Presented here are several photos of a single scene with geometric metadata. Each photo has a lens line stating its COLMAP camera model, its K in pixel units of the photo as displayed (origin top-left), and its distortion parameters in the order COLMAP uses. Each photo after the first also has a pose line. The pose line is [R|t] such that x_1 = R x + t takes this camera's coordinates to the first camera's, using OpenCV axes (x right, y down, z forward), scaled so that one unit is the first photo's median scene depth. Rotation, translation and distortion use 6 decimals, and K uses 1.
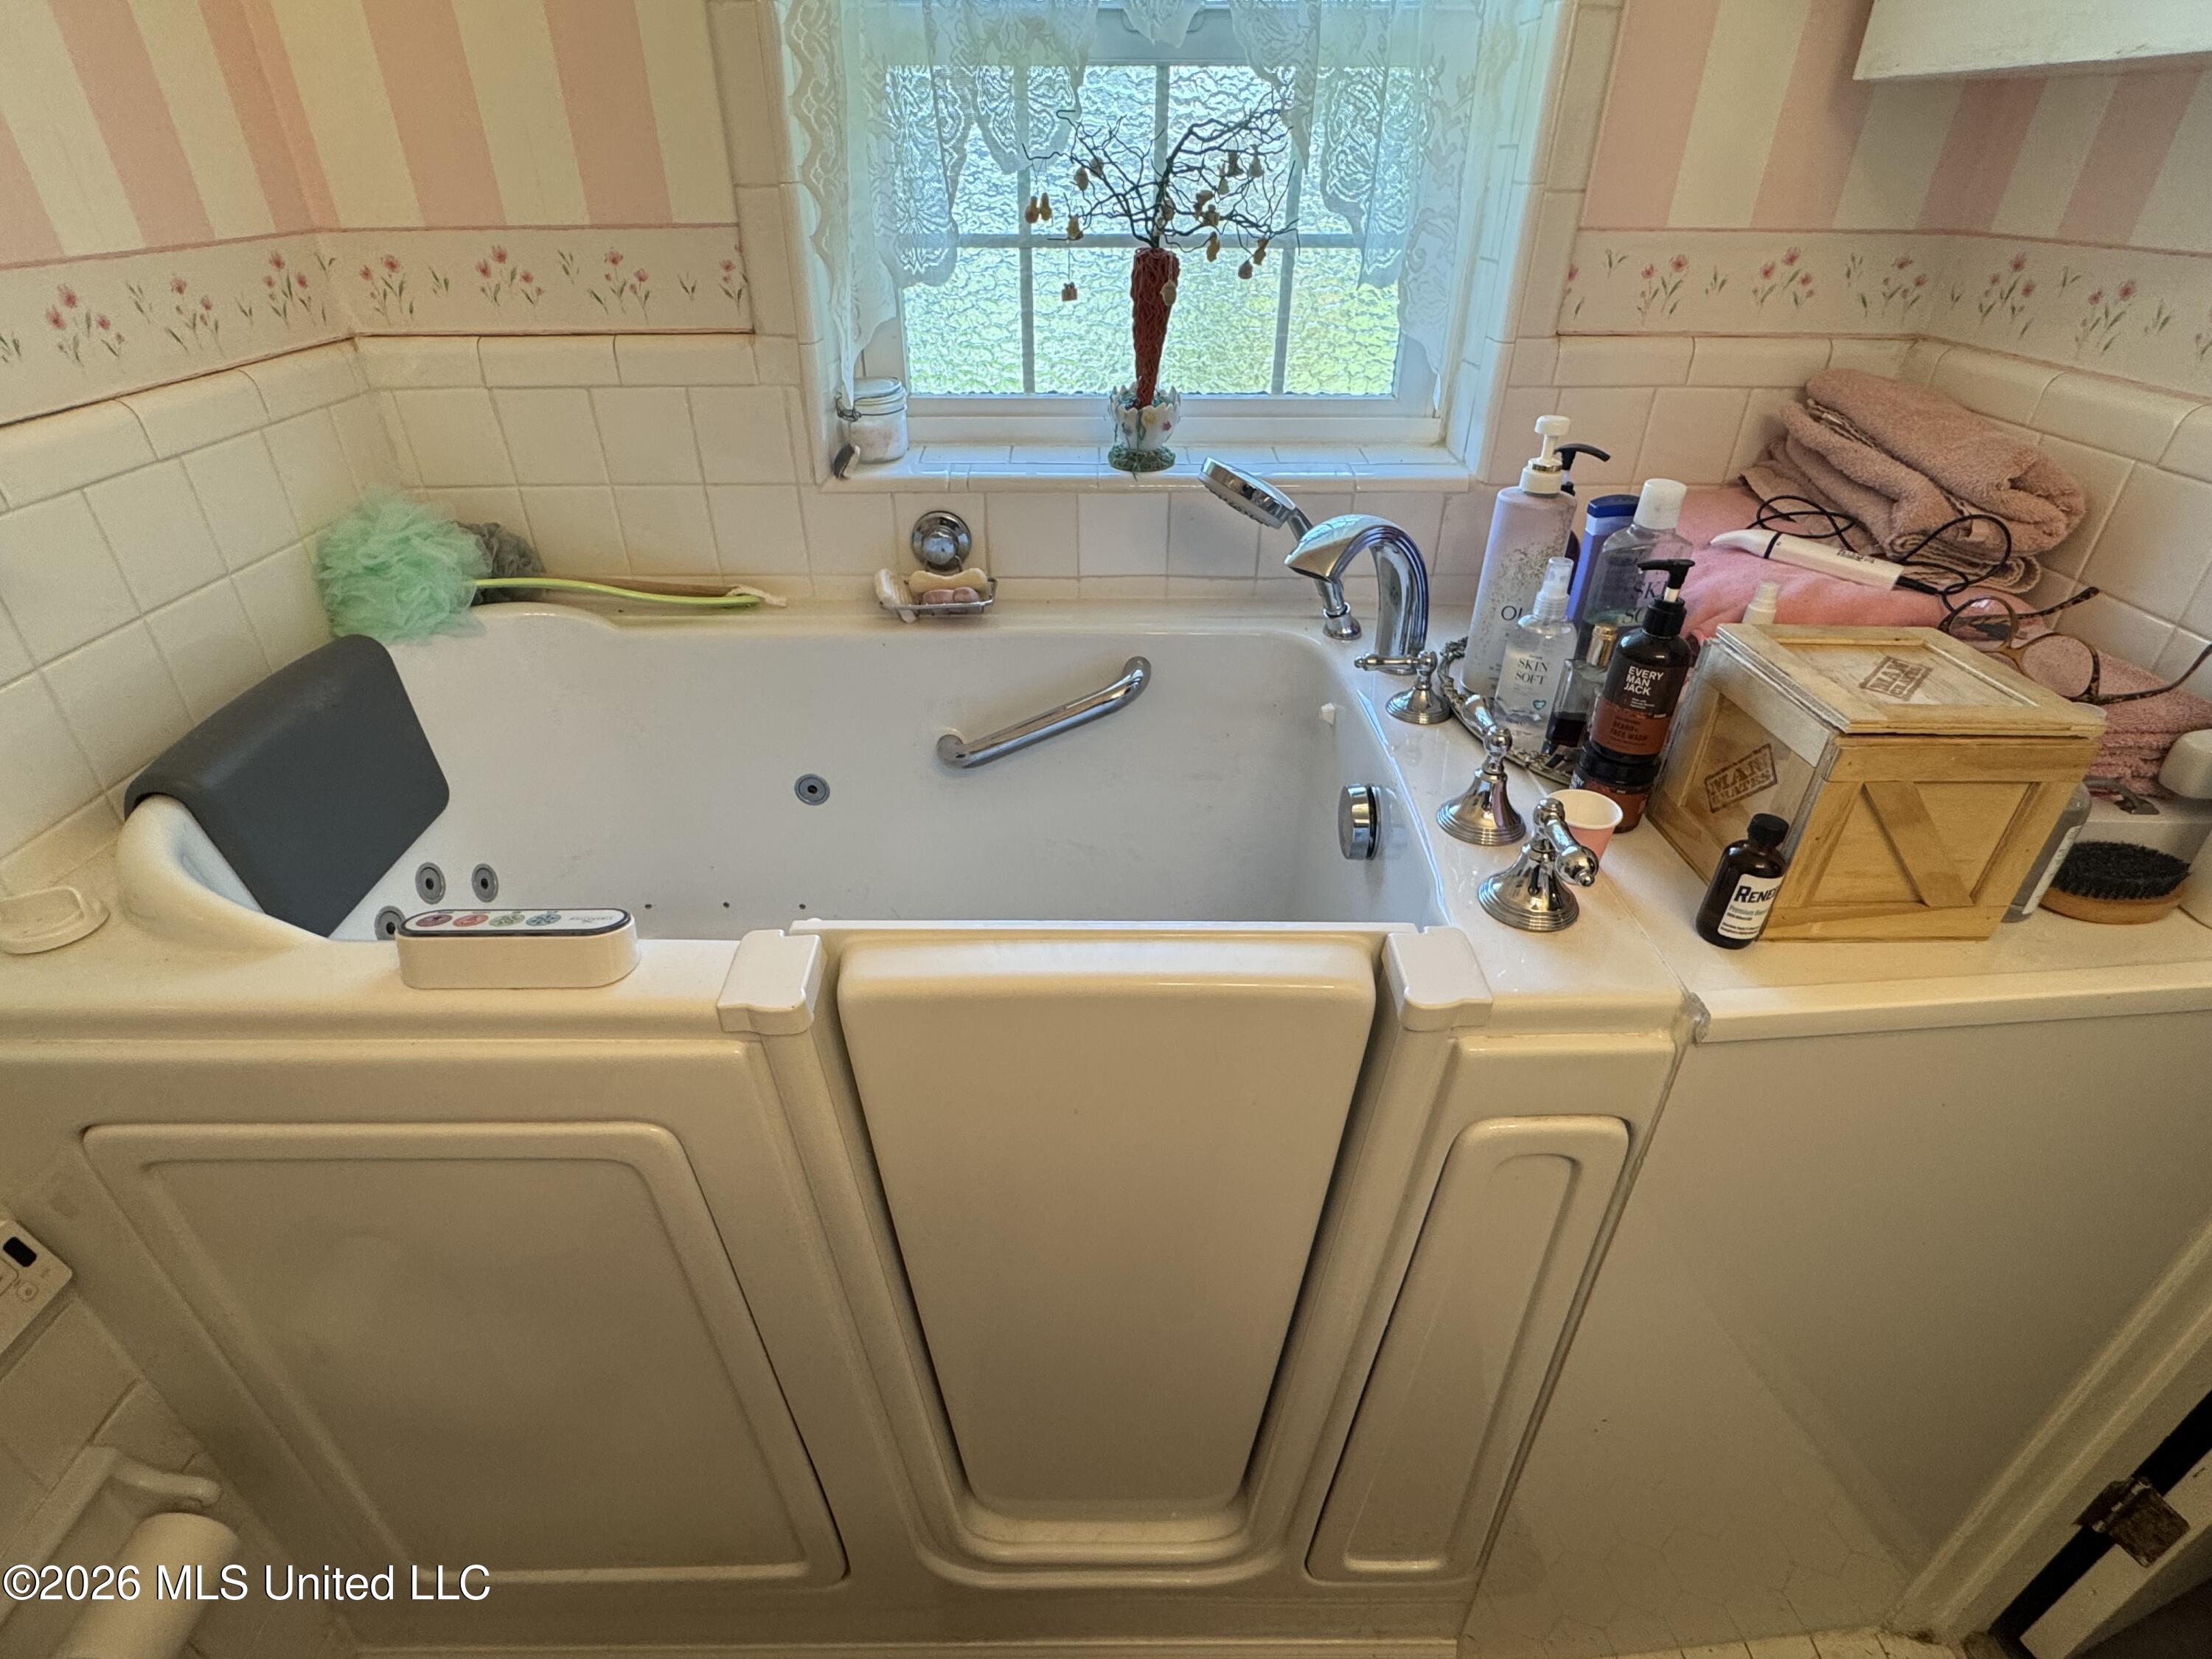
lens RADIAL K [[1082.1, 0, 1103.8], [0, 1082.1, 828.2], [0, 0, 1]] dist [-0.003407, 0.000155]
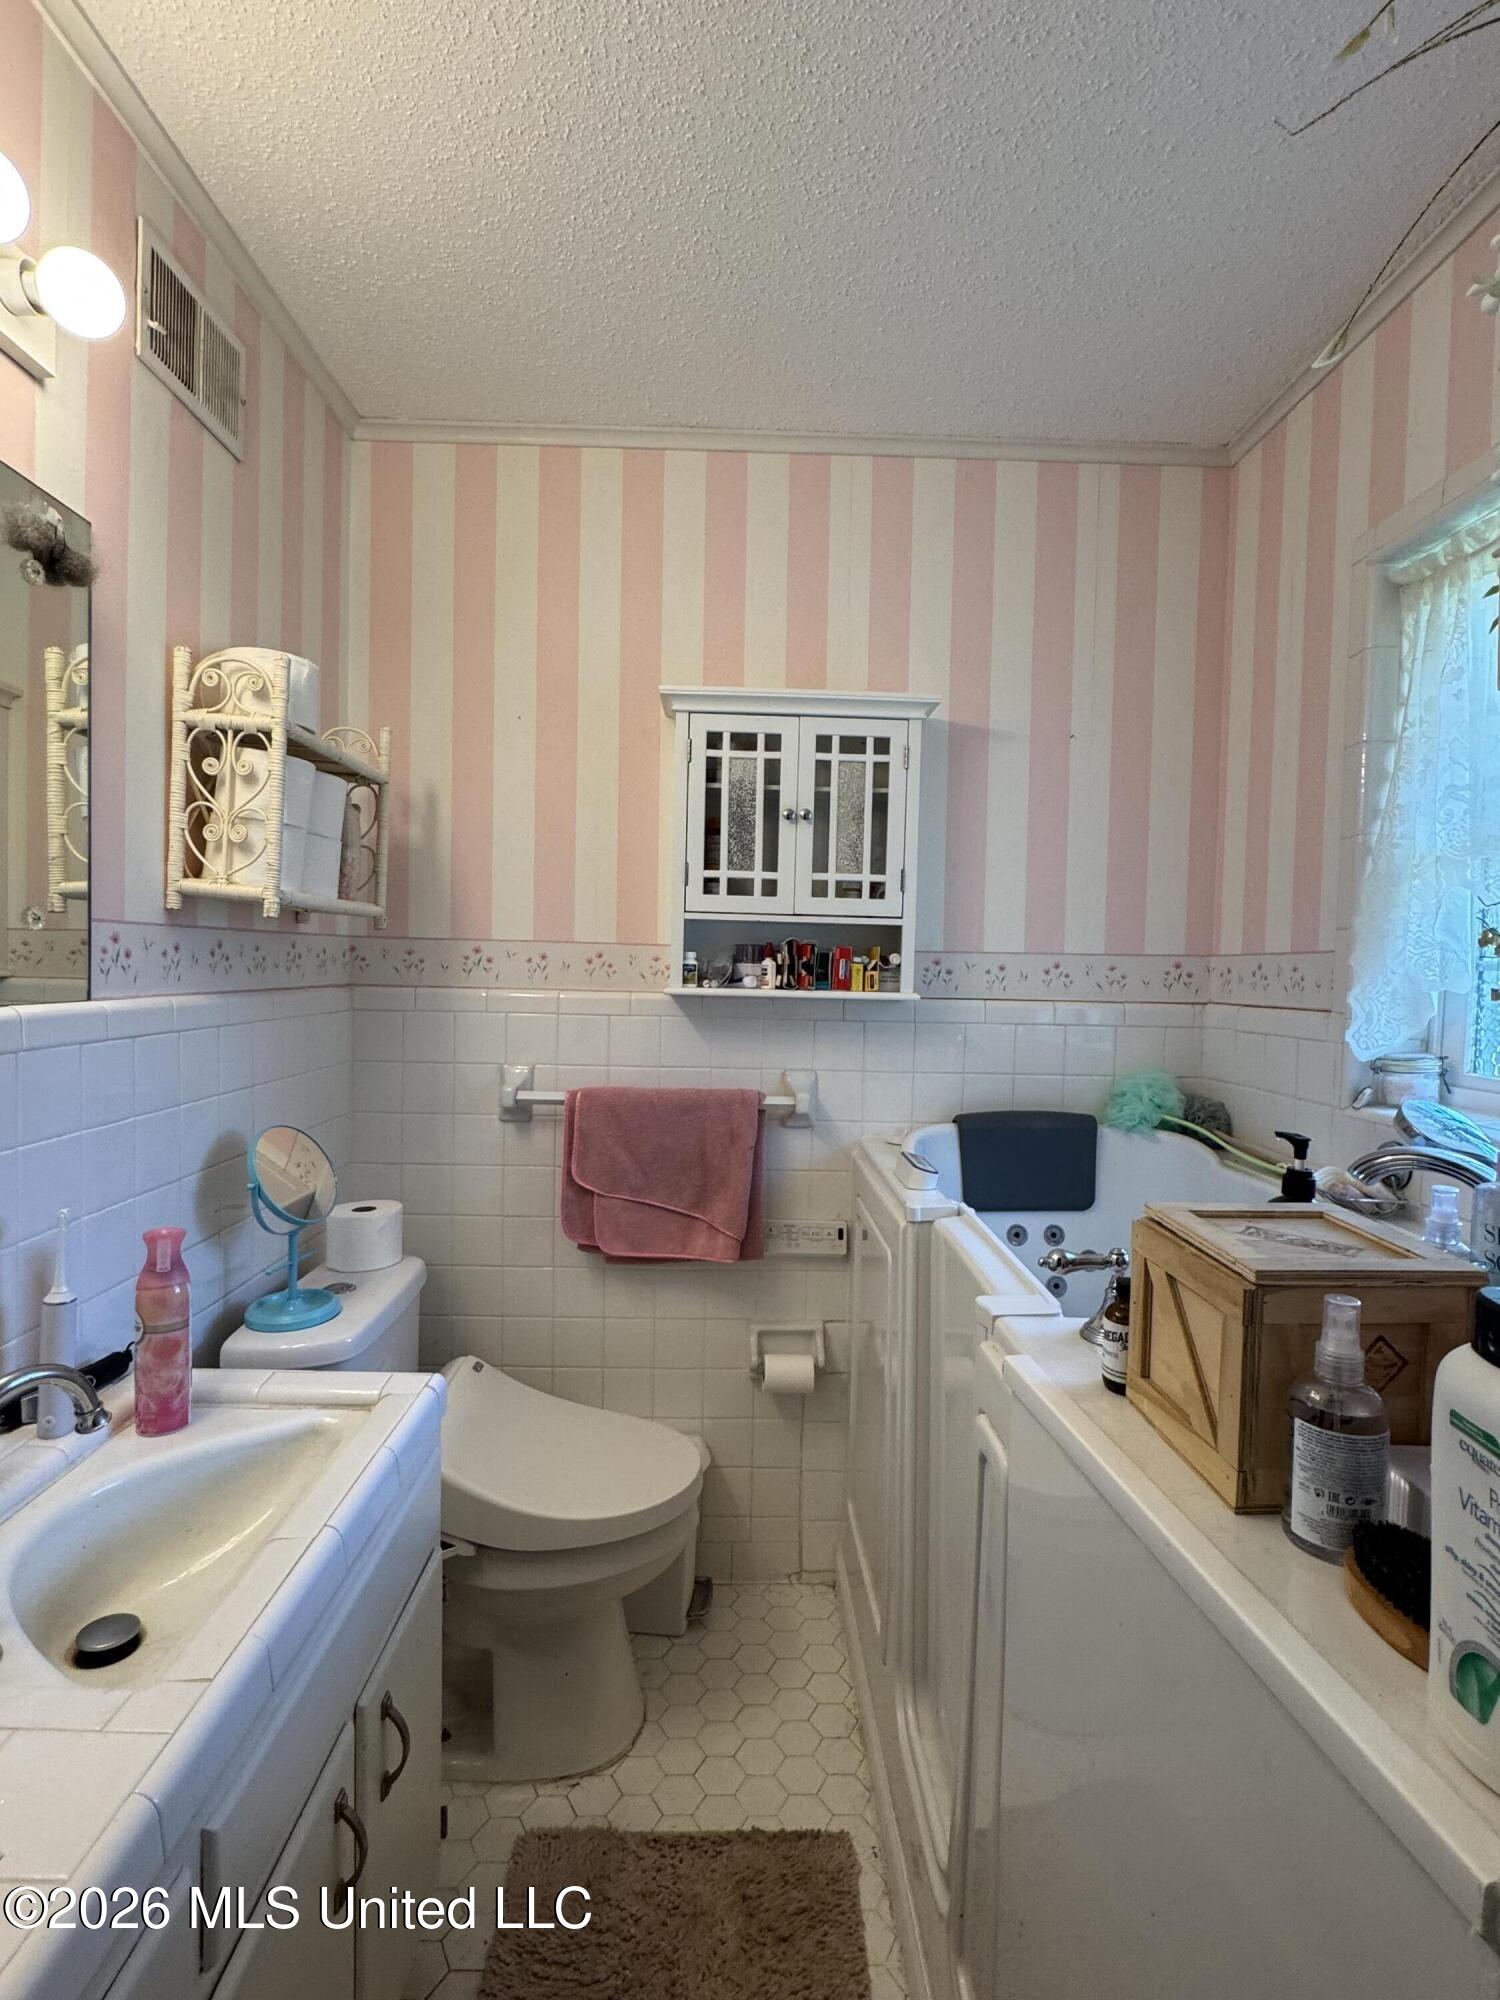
lens RADIAL K [[978.3, 0, 745.2], [0, 978.3, 997.4], [0, 0, 1]] dist [-0.003407, 0.000155]
pose [[0.013482, 0.034774, -0.999304, 1.175913], [-0.548495, 0.835873, 0.021687, -0.042286], [0.836045, 0.547821, 0.030342, 0.255507]]
